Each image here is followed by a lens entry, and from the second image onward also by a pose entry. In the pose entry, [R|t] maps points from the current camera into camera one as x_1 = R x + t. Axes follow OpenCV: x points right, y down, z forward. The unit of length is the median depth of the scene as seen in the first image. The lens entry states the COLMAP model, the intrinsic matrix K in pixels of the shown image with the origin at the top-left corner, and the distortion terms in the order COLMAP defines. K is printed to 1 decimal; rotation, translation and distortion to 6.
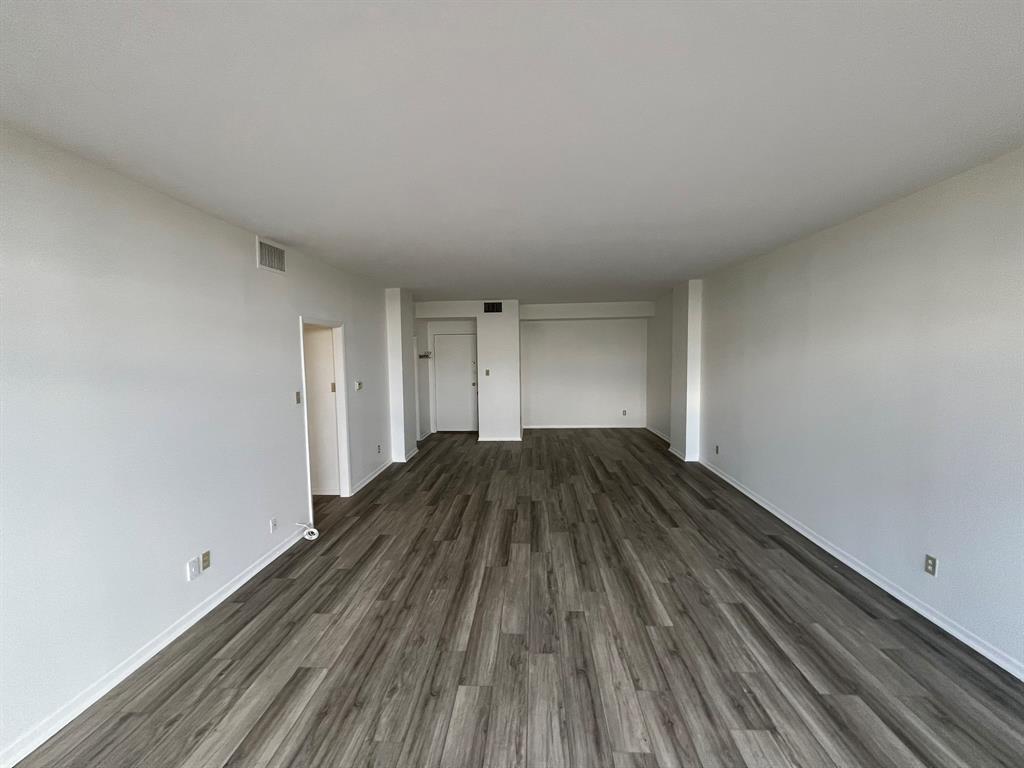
lens RADIAL K [[419.5, 0, 514.1], [0, 419.5, 383.7], [0, 0, 1]] dist [-0.002621, -0.000262]
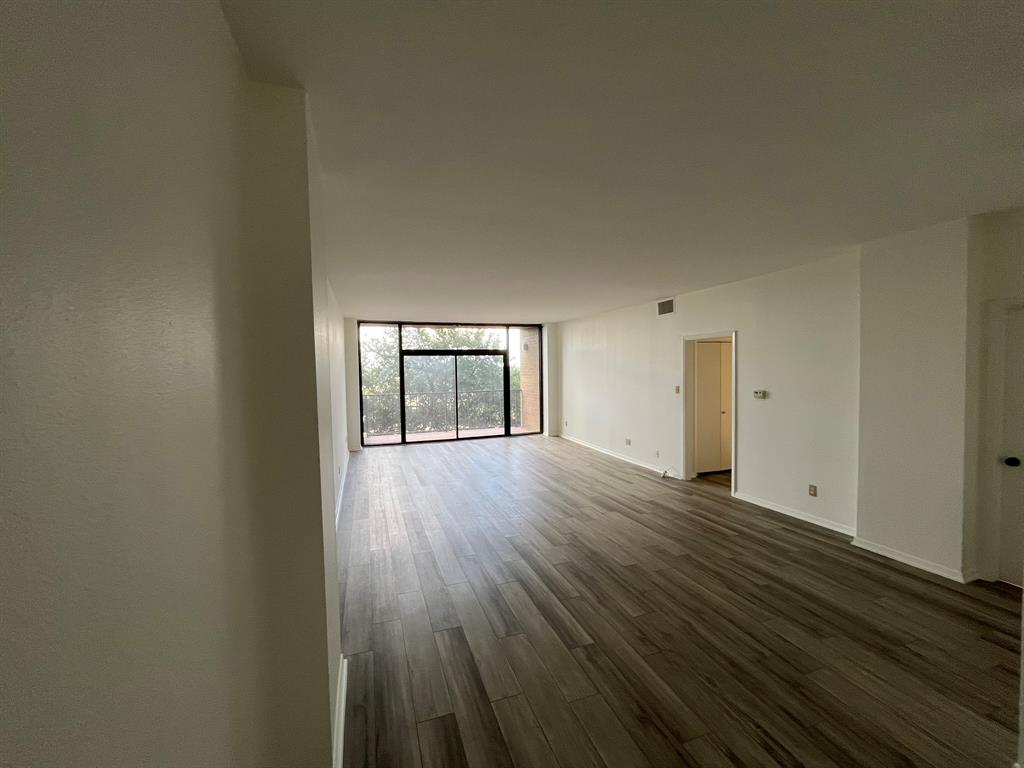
lens RADIAL K [[419.5, 0, 514.1], [0, 419.5, 383.7], [0, 0, 1]] dist [-0.002621, -0.000262]
pose [[-0.920640, 0.044880, -0.387824, 0.564438], [-0.000836, 0.993142, 0.116913, -0.148427], [0.390411, 0.107959, -0.914289, 1.909858]]
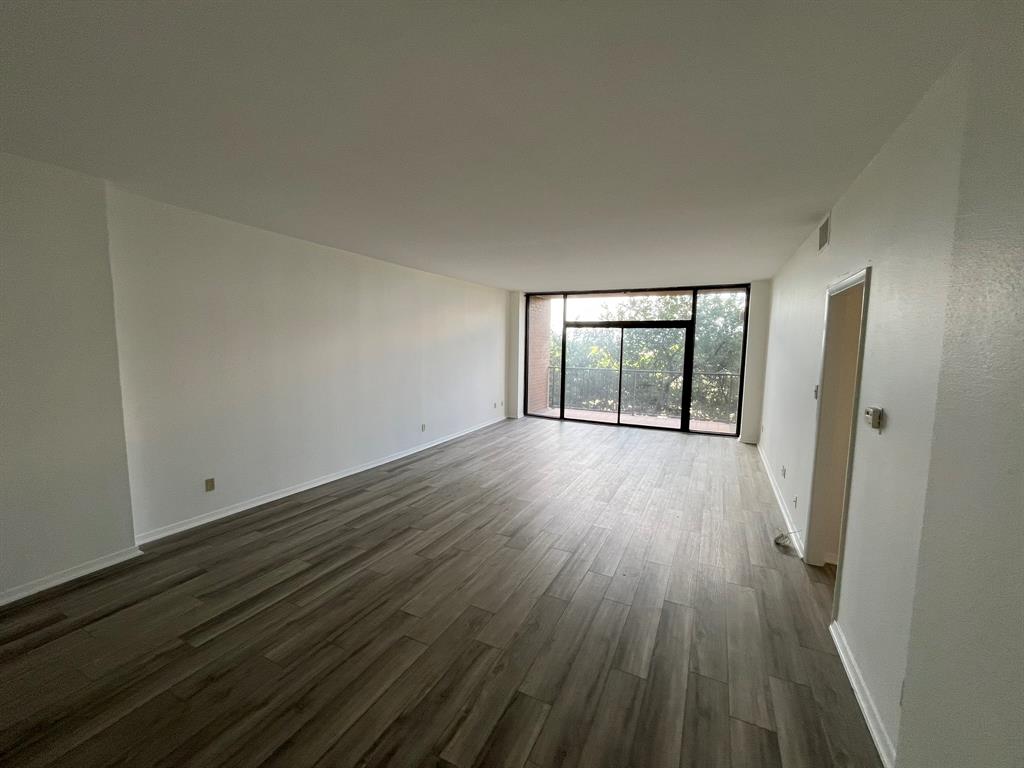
lens RADIAL K [[419.5, 0, 514.1], [0, 419.5, 383.7], [0, 0, 1]] dist [-0.002621, -0.000262]
pose [[-0.916267, -0.037512, 0.398807, -0.262121], [0.030718, 0.986094, 0.163328, -0.115341], [-0.399388, 0.161902, -0.902373, 1.722580]]
